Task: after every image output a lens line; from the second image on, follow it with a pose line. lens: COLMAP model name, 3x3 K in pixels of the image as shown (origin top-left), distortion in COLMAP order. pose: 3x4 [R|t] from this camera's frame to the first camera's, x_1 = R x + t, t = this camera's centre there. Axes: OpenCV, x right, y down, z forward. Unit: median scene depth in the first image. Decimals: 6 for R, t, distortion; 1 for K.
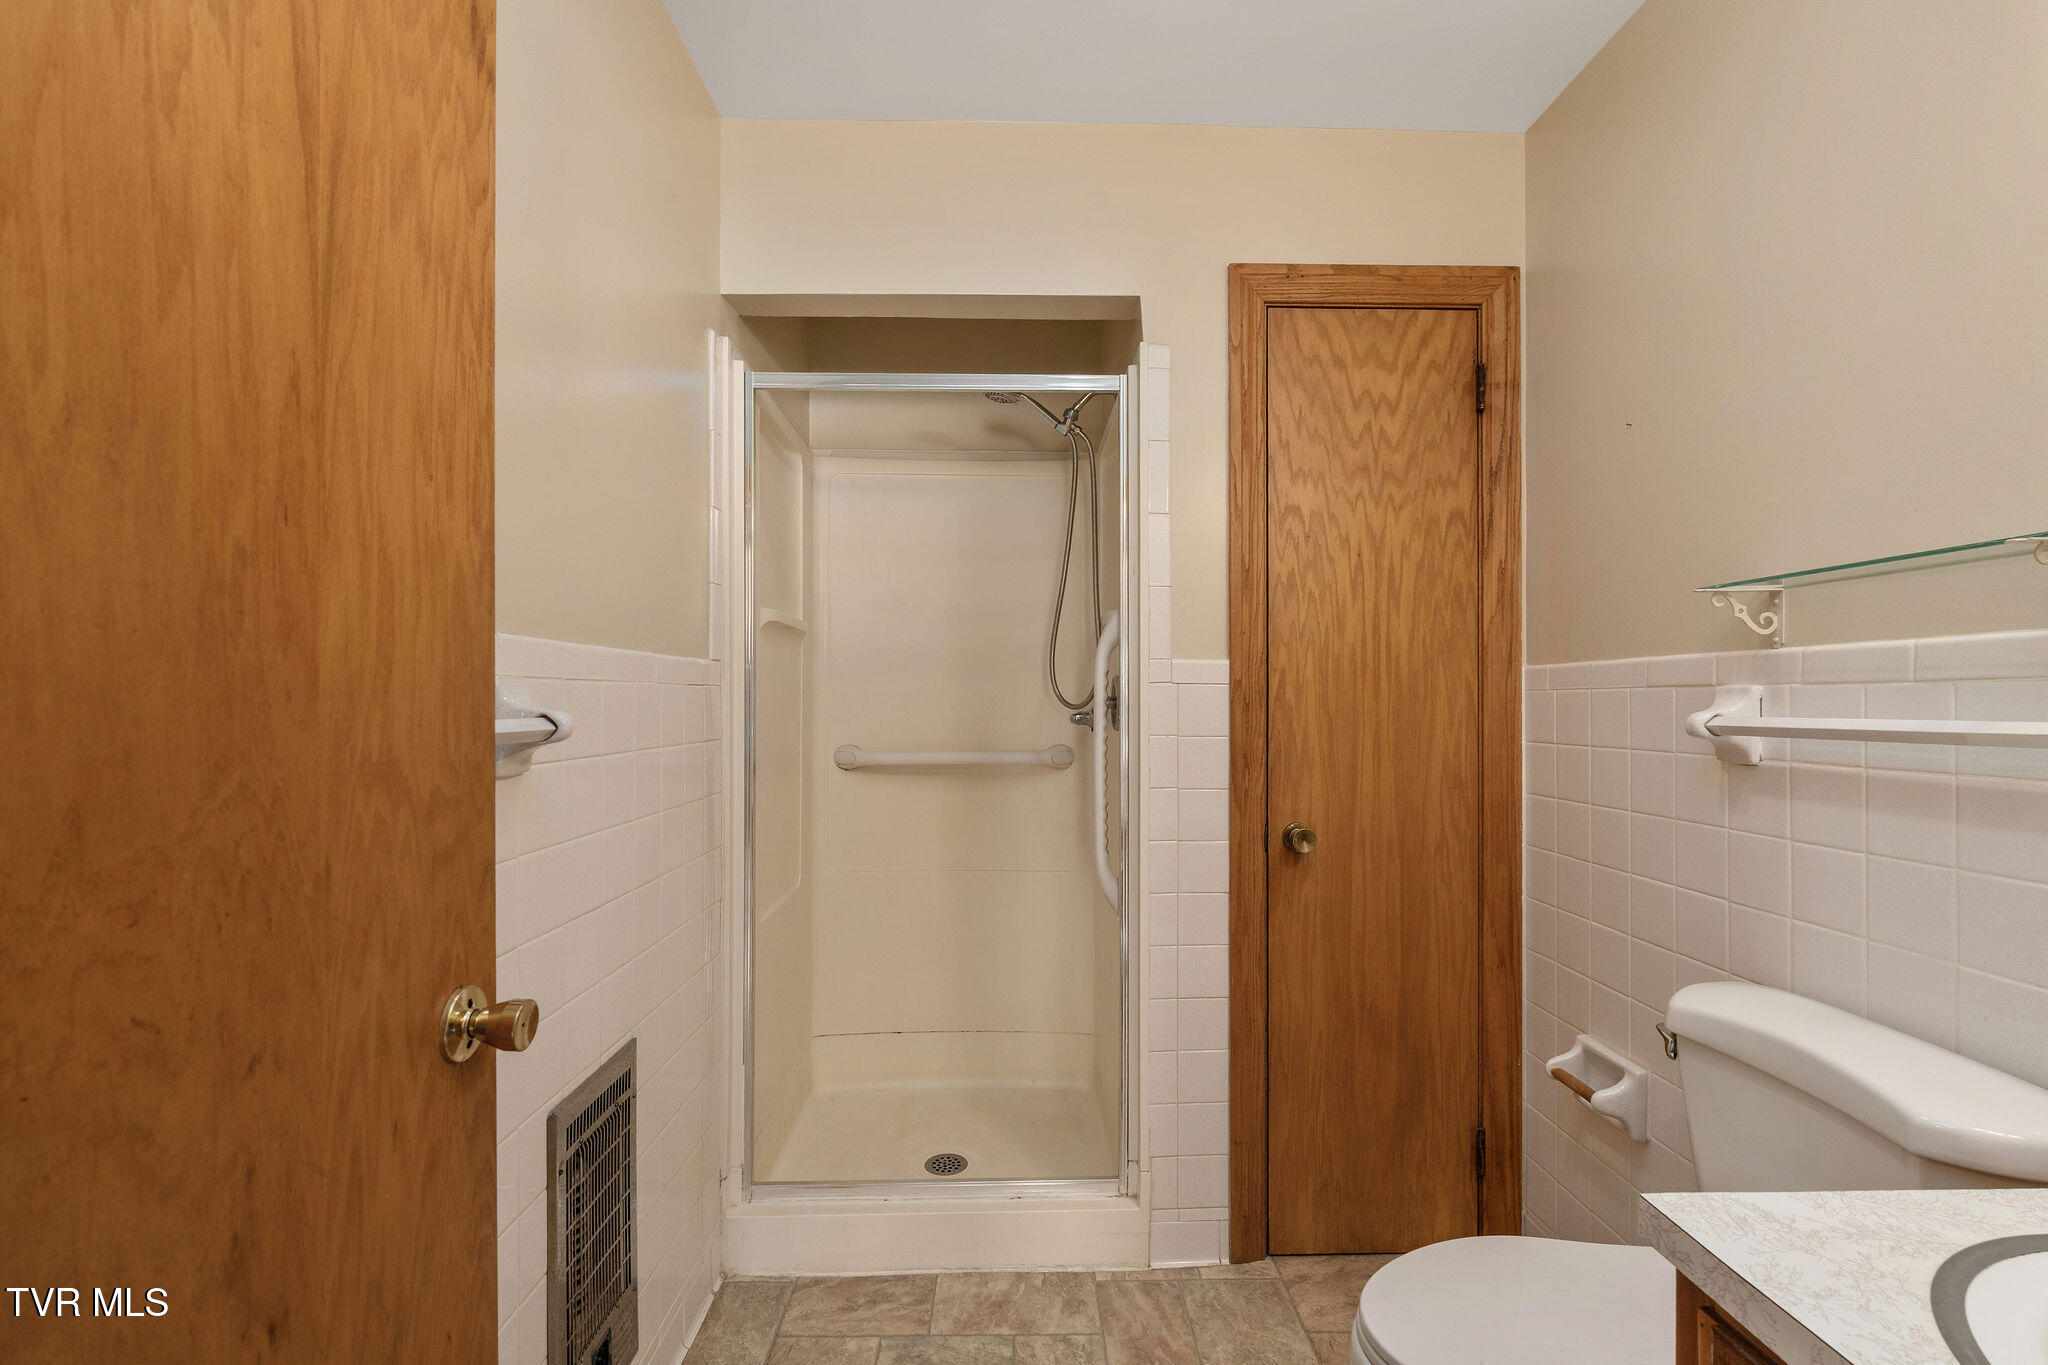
lens RADIAL K [[915.9, 0, 1020.2], [0, 915.9, 702.0], [0, 0, 1]] dist [-0.007717, -0.000009]
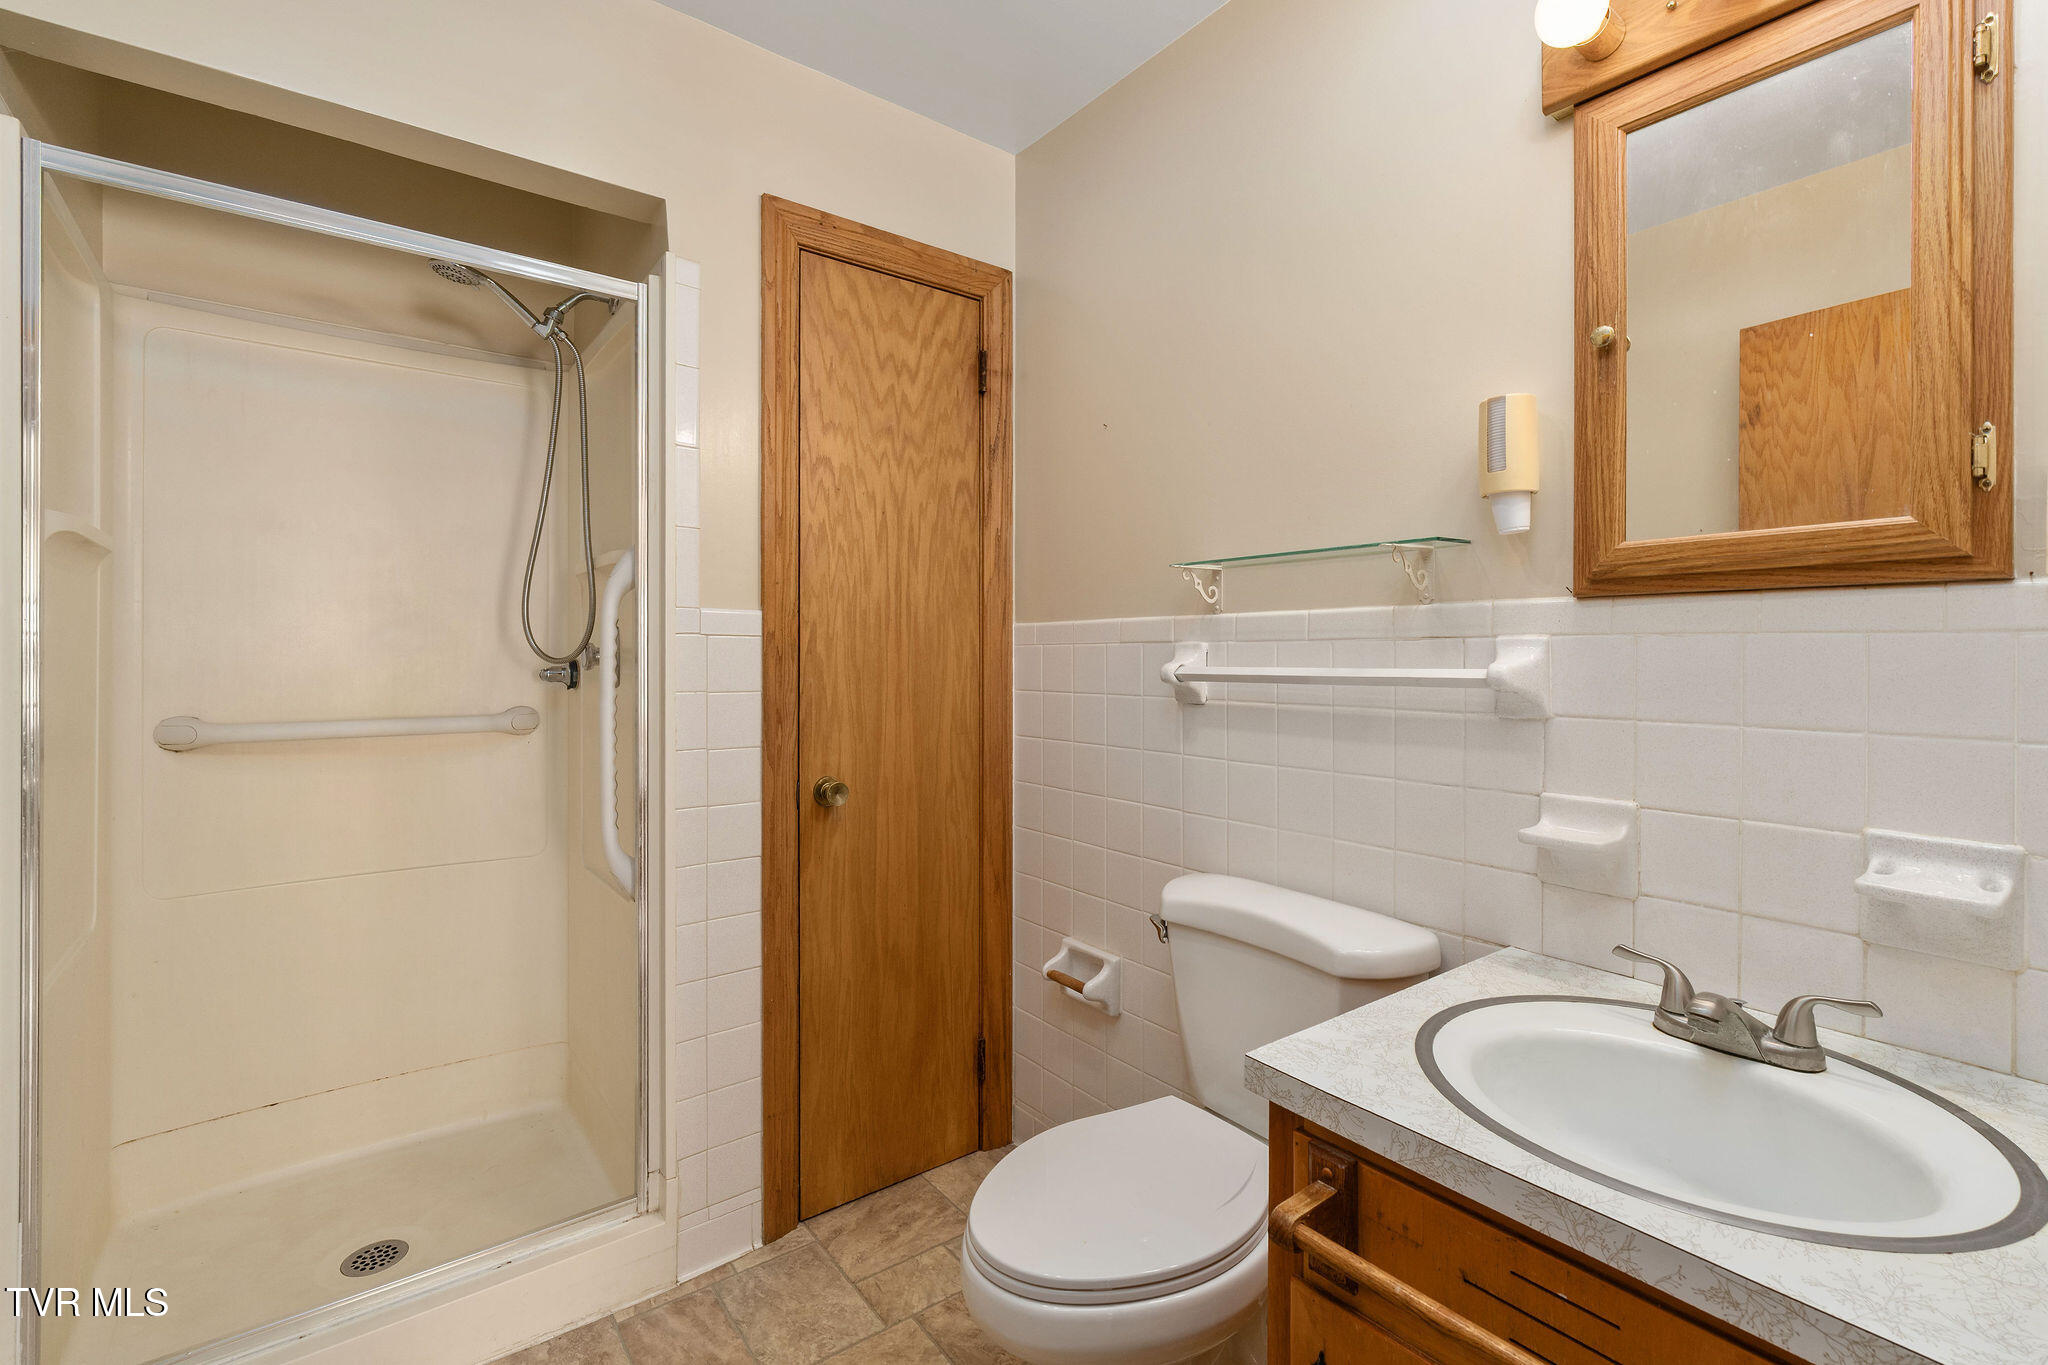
lens RADIAL K [[915.9, 0, 1049.5], [0, 915.9, 657.0], [0, 0, 1]] dist [-0.007717, -0.000009]
pose [[0.801581, -0.001535, 0.597884, -0.098938], [0.000261, 0.999998, 0.002218, -0.000017], [-0.597886, -0.001622, 0.801580, 0.060509]]
